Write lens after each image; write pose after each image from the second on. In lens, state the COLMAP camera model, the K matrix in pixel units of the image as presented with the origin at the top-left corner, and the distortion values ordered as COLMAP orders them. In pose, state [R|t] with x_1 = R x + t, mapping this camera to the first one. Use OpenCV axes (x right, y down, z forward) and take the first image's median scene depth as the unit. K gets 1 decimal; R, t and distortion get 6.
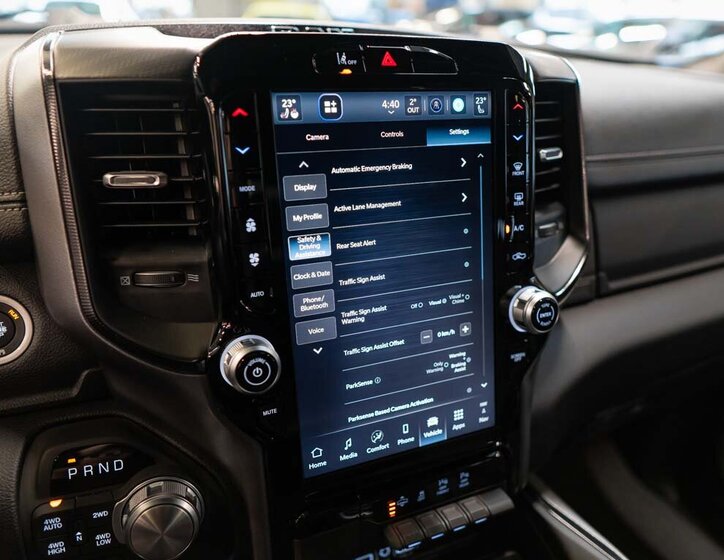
lens RADIAL K [[594.0, 0, 365.2], [0, 594.0, 287.9], [0, 0, 1]] dist [-0.001720, -0.003643]
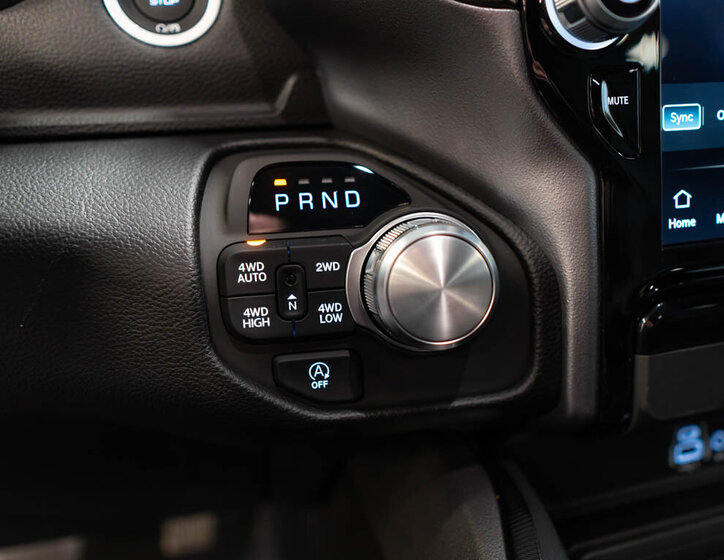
lens RADIAL K [[590.6, 0, 385.5], [0, 590.6, 280.1], [0, 0, 1]] dist [-0.002955, 0.000029]
pose [[0.987901, 0.001804, -0.155078, -0.275446], [-0.009777, 0.998668, -0.050667, 0.387171], [0.154780, 0.051570, 0.986602, 0.402873]]
